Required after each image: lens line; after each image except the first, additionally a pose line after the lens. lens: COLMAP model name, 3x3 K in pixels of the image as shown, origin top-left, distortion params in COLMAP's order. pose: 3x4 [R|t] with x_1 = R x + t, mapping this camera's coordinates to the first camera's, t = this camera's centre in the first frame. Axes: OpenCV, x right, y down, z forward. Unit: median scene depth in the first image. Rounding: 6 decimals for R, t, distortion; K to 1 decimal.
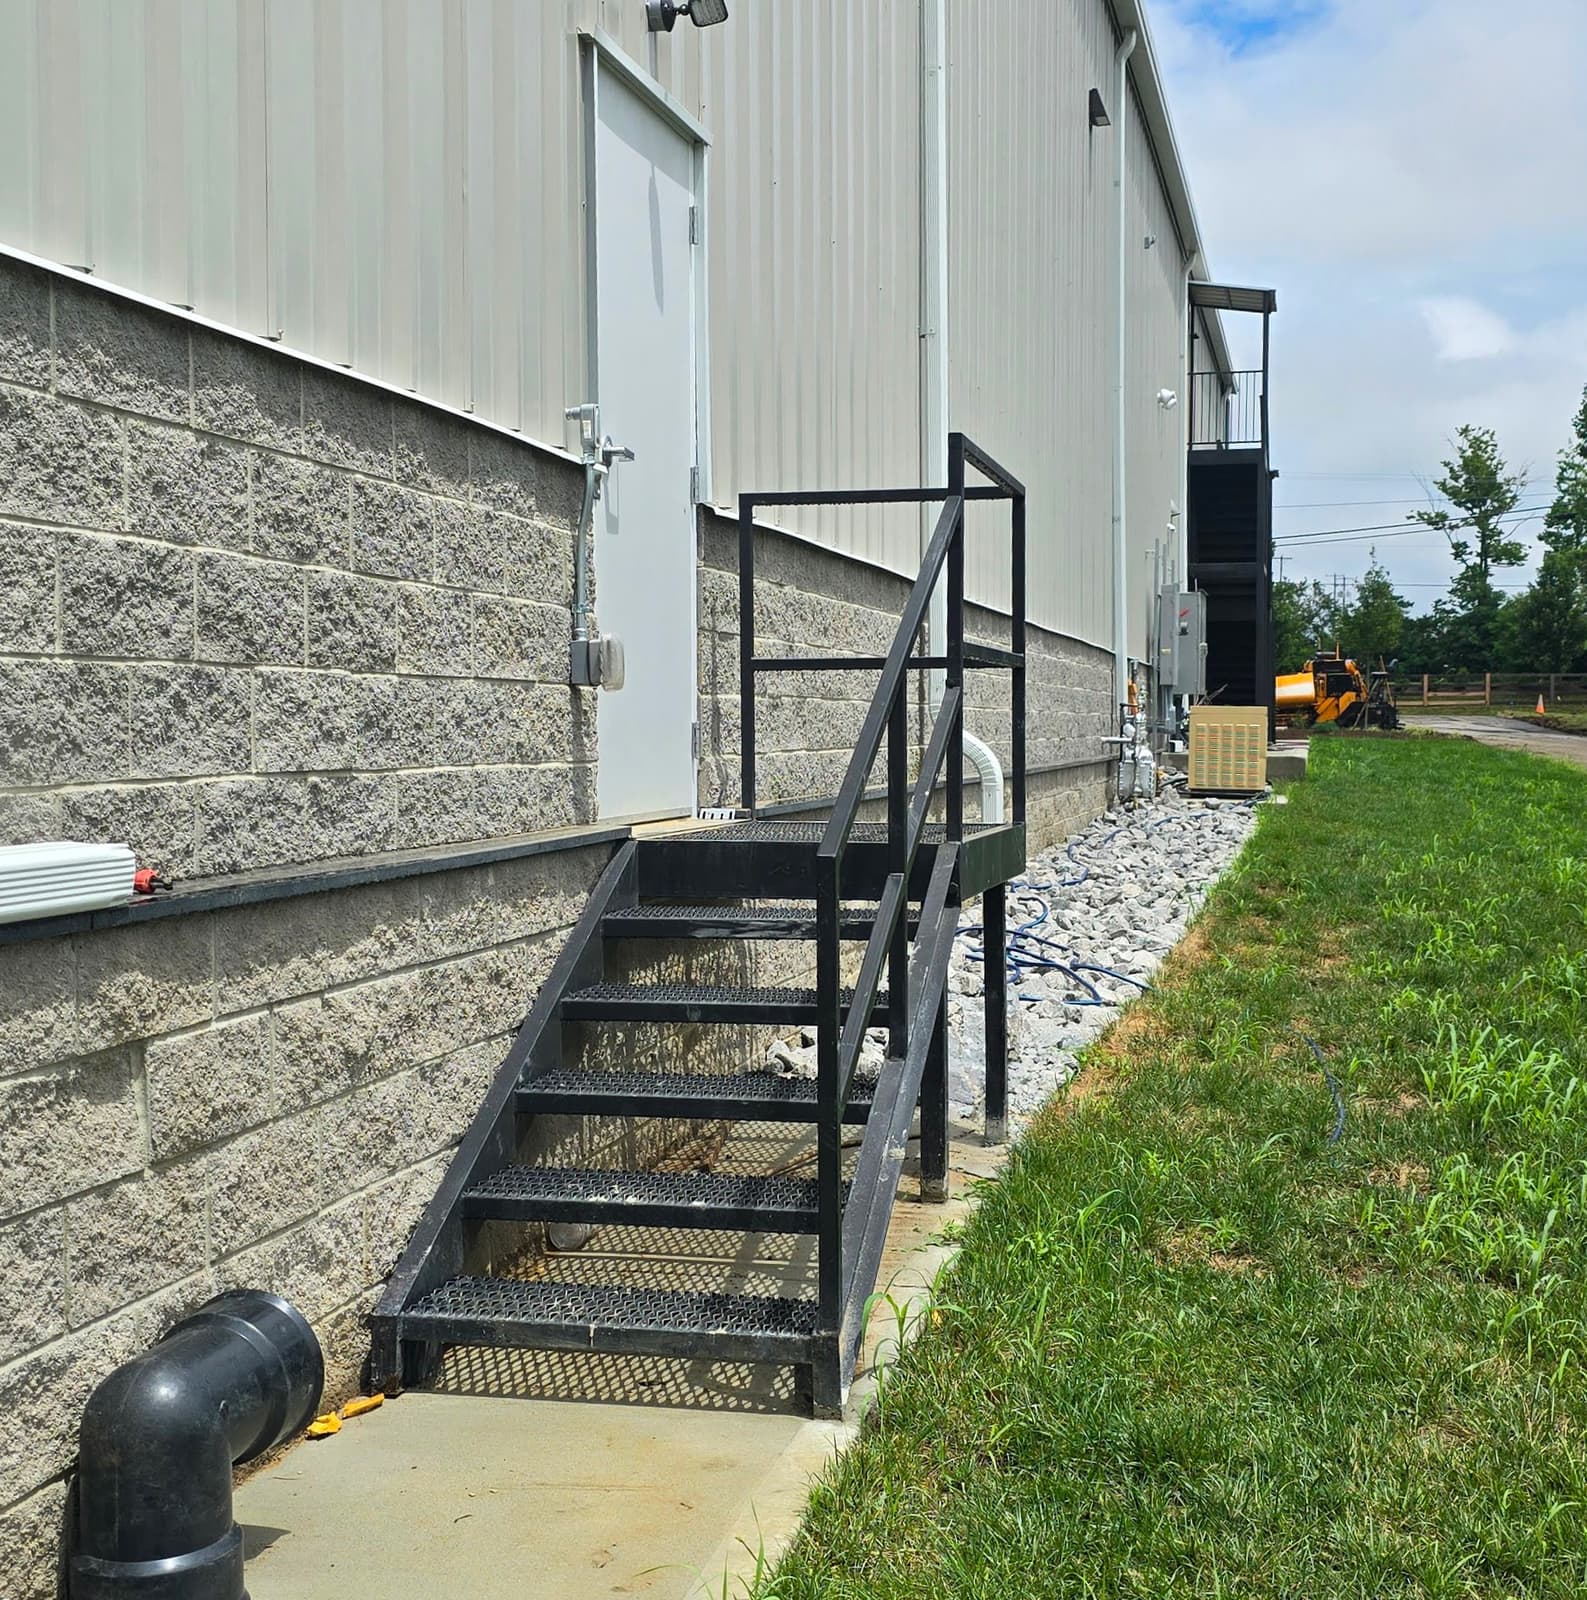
lens RADIAL K [[2249.9, 0, 795.0], [0, 2249.9, 728.6], [0, 0, 1]] dist [0.060881, -0.016634]
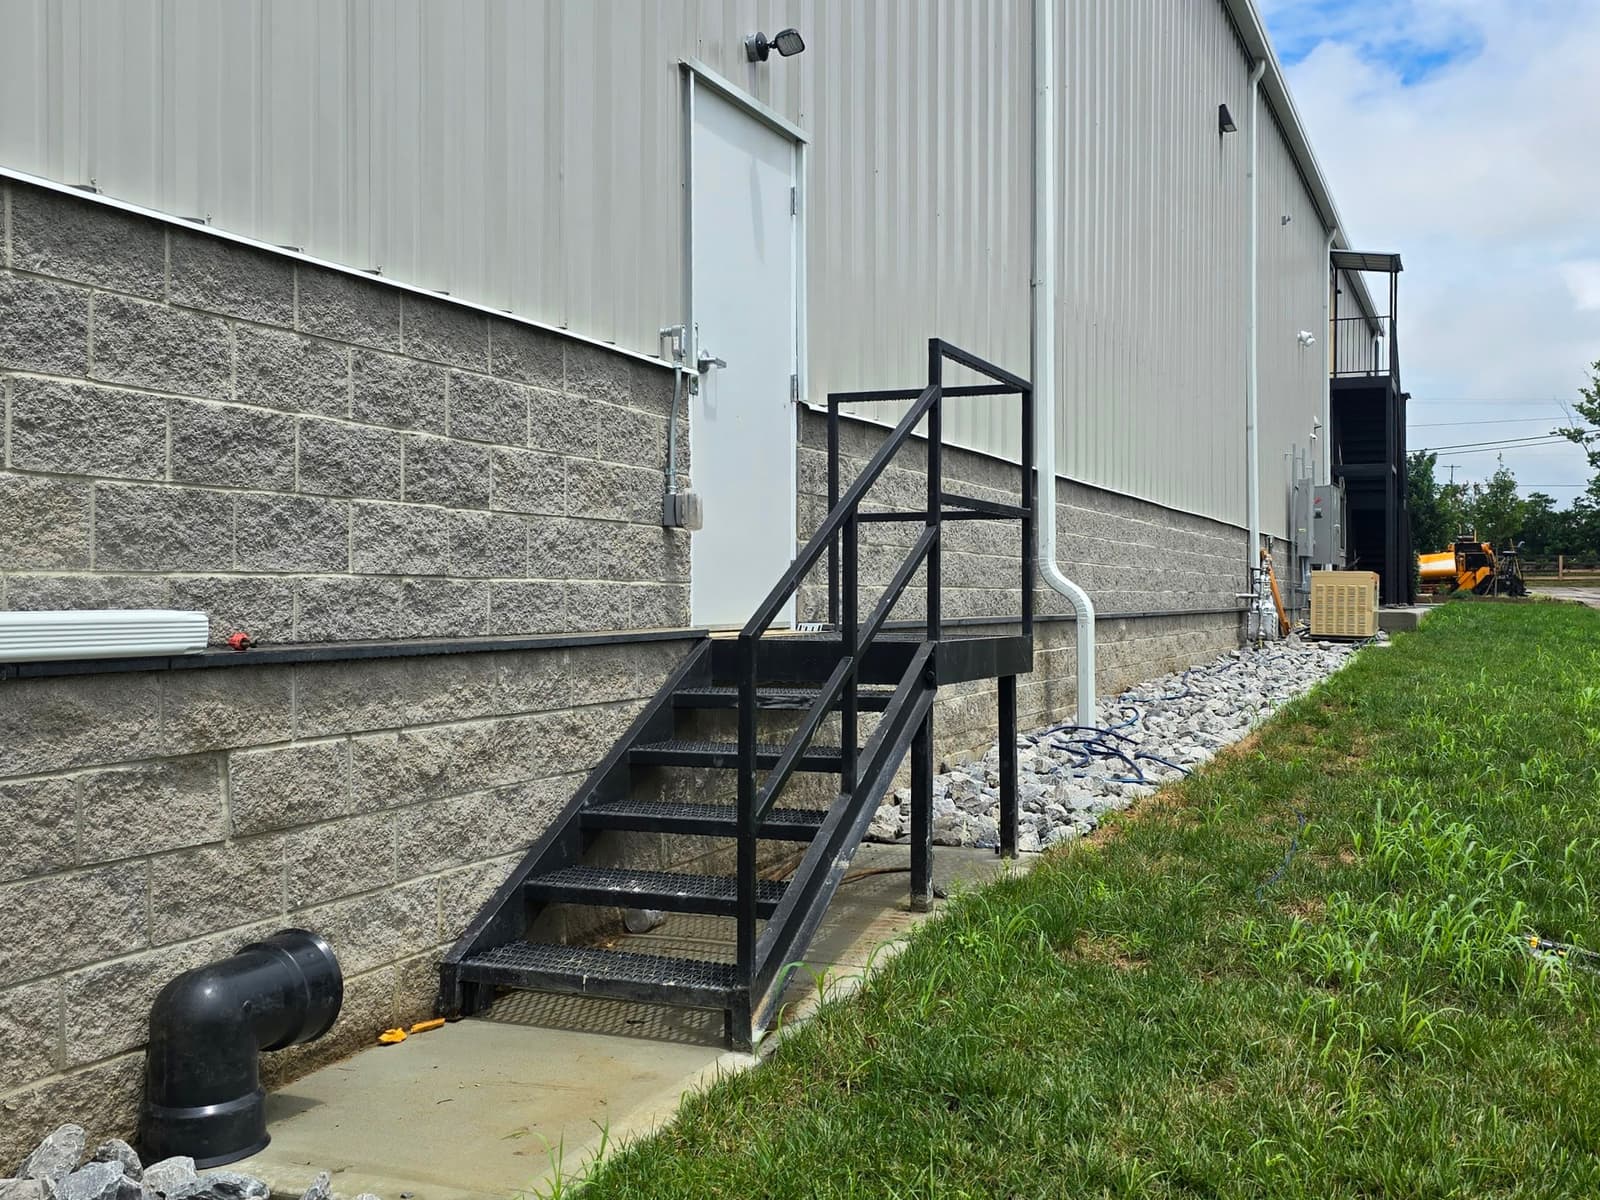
lens RADIAL K [[1653.1, 0, 797.1], [0, 1653.1, 543.7], [0, 0, 1]] dist [0.051532, -0.030597]
pose [[0.984049, 0.000363, -0.177896, 0.208710], [-0.006407, 0.999421, -0.033402, 0.031858], [0.177781, 0.034009, 0.983482, 0.016091]]
